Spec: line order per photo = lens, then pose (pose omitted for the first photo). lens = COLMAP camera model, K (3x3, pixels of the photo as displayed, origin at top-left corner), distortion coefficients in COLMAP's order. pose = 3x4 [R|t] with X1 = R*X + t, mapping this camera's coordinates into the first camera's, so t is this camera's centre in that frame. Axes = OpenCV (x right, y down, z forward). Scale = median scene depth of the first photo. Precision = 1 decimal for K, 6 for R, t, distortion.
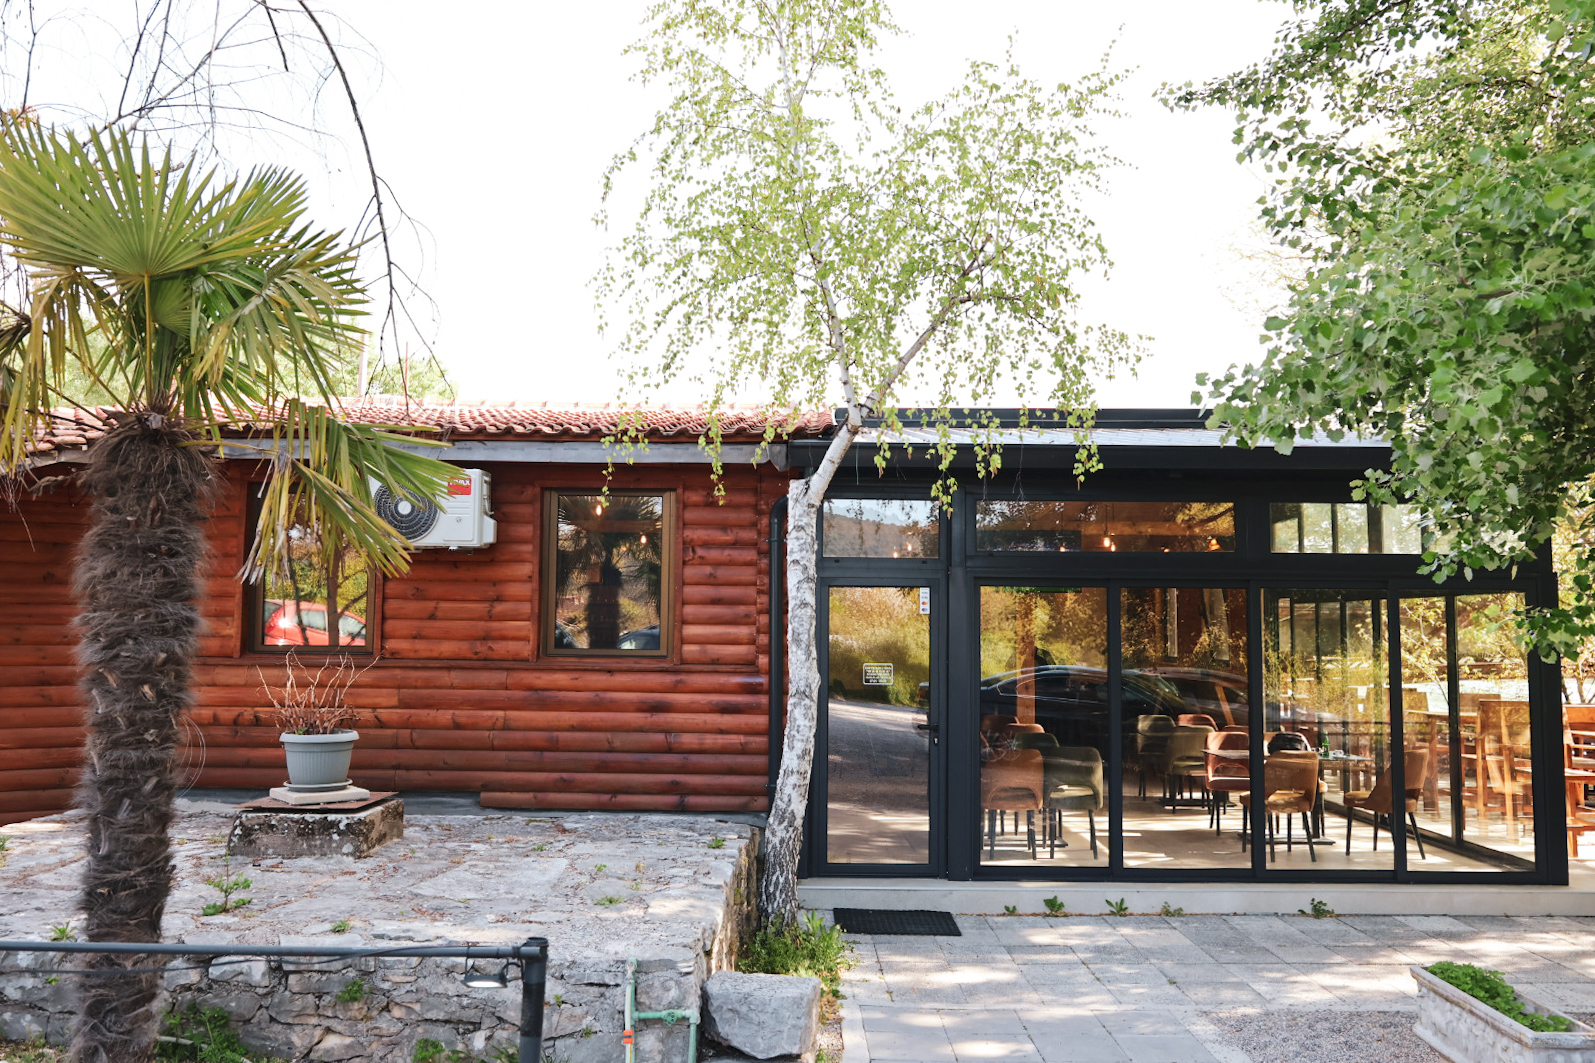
lens RADIAL K [[1293.3, 0, 797.5], [0, 1293.3, 531.5], [0, 0, 1]] dist [-0.040507, 0.056913]
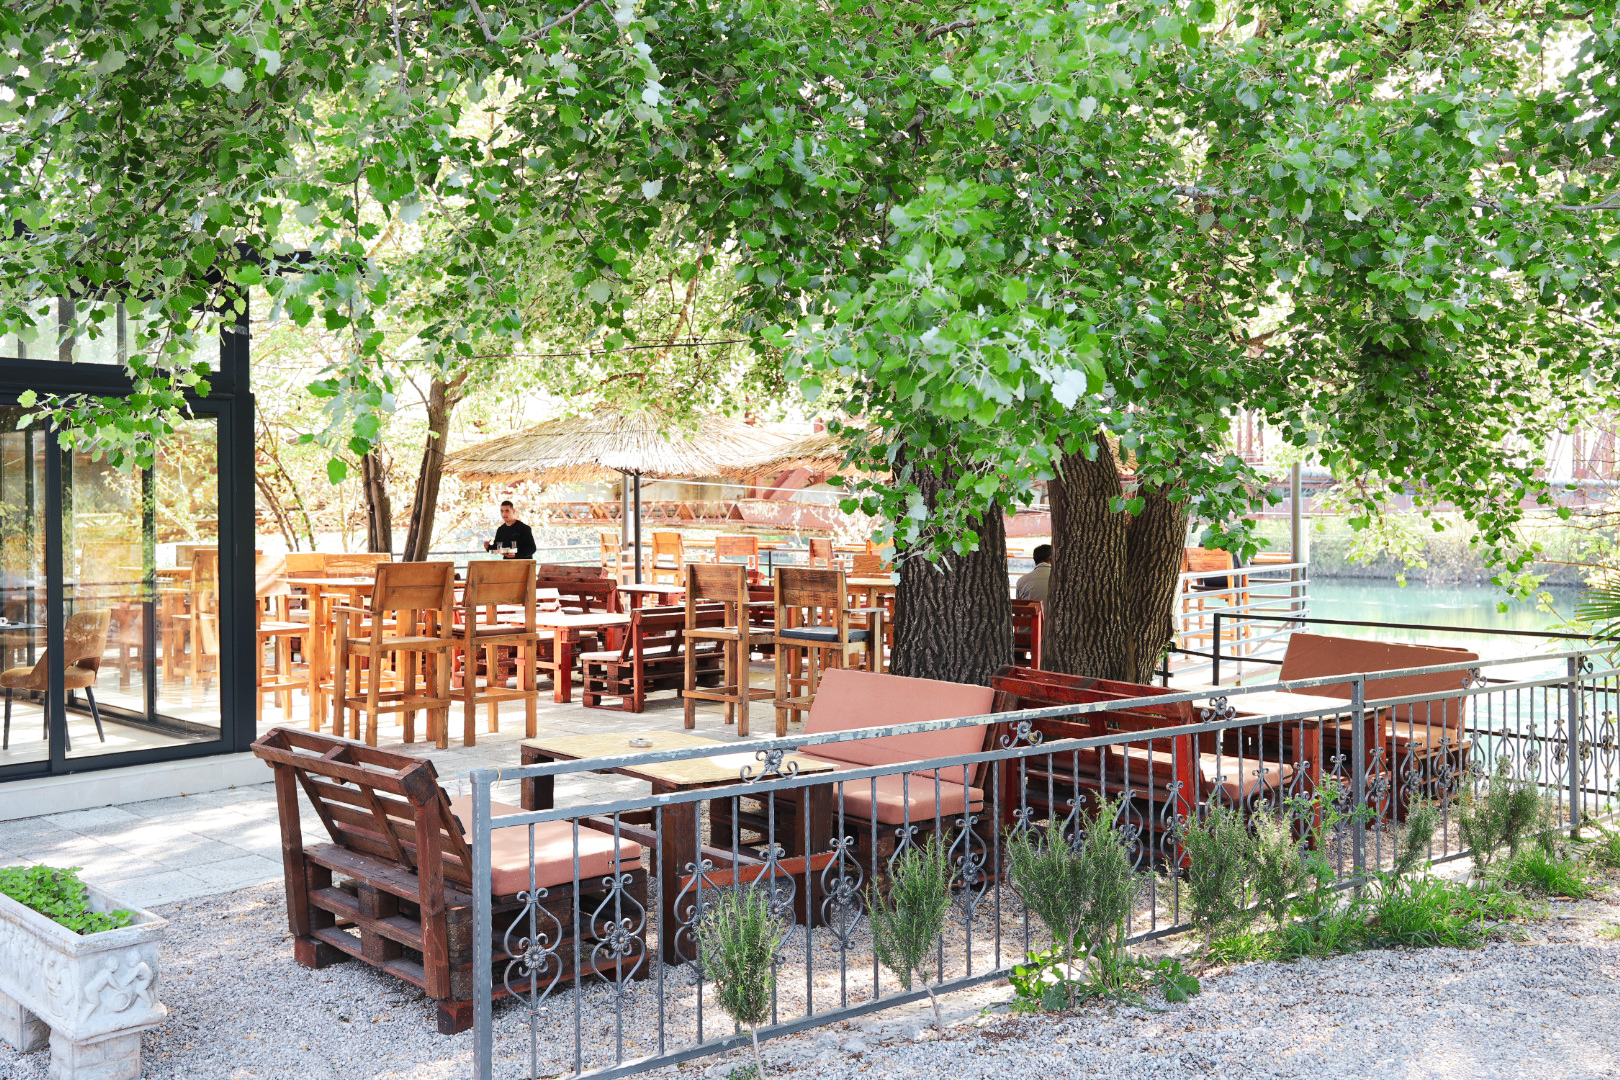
lens RADIAL K [[1512.0, 0, 810.0], [0, 1512.0, 540.0], [0, 0, 1]] dist [-0.003093, 0.007499]
pose [[0.686102, -0.026925, 0.727007, 0.116003], [-0.052274, 0.994907, 0.086181, 0.024572], [-0.725625, -0.097132, 0.681200, 0.037749]]
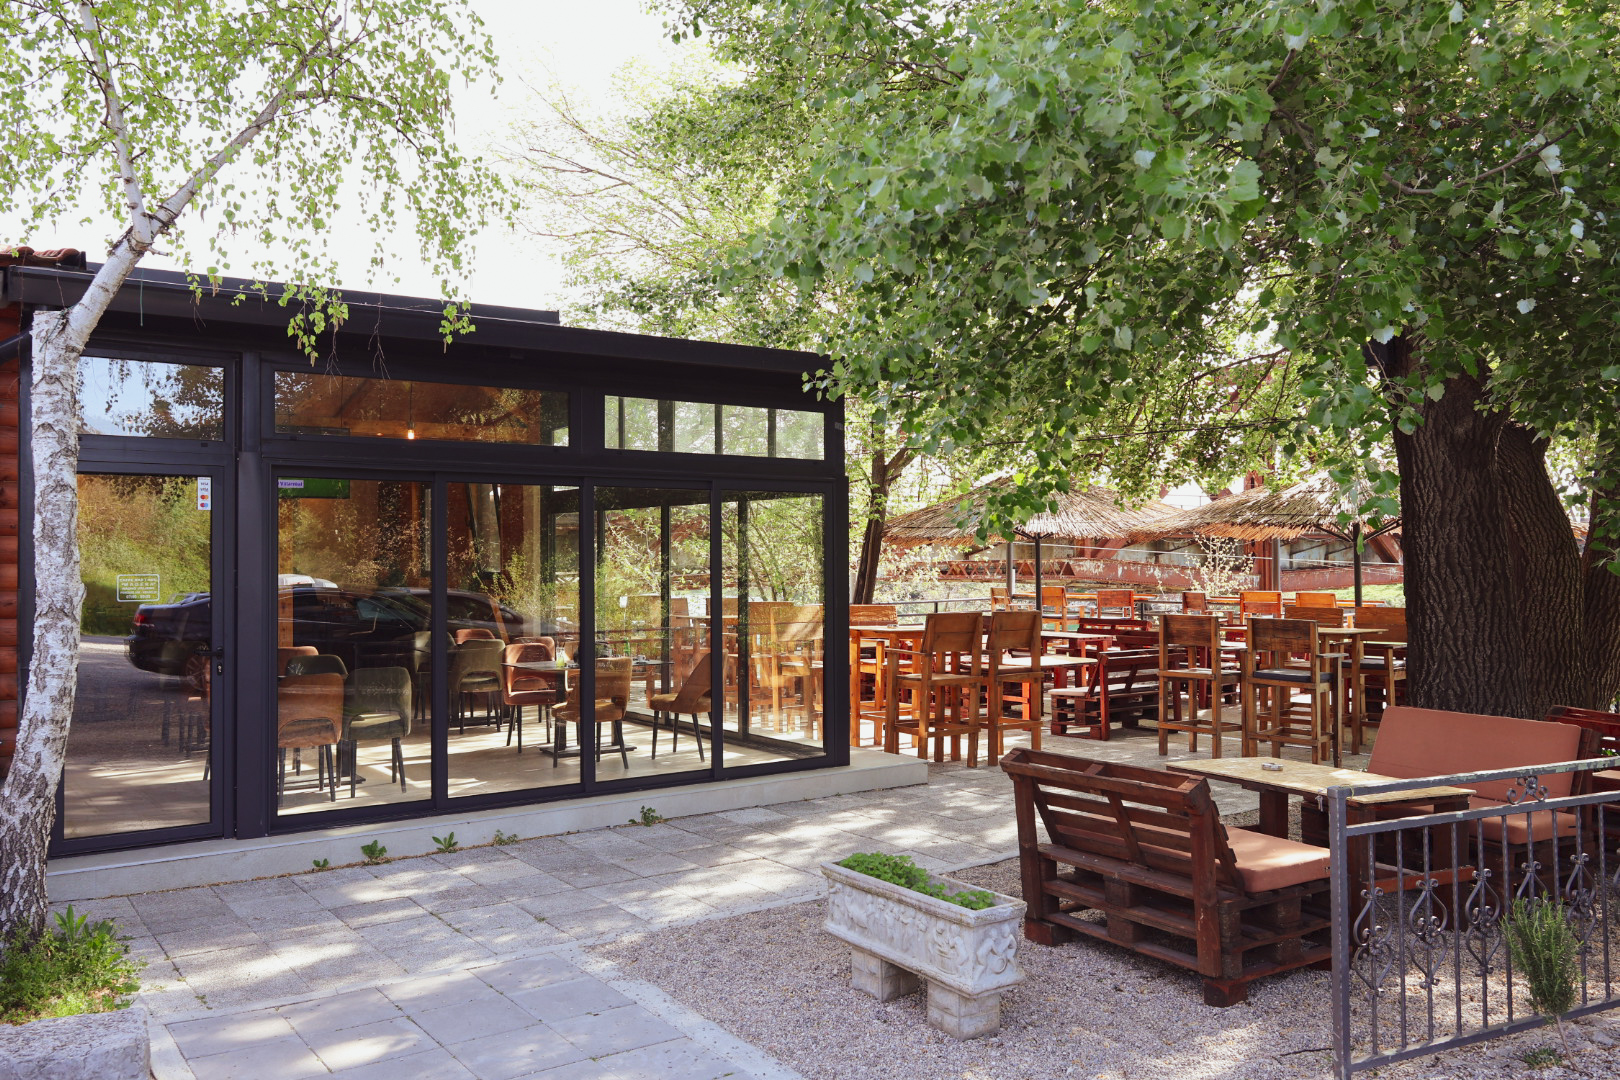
lens RADIAL K [[1279.4, 0, 810.0], [0, 1279.4, 540.0], [0, 0, 1]] dist [0.000392, 0.000639]
pose [[0.813752, -0.004679, 0.581193, -0.057714], [-0.032795, 0.998005, 0.053952, 0.028508], [-0.580286, -0.062964, 0.811975, 0.154882]]
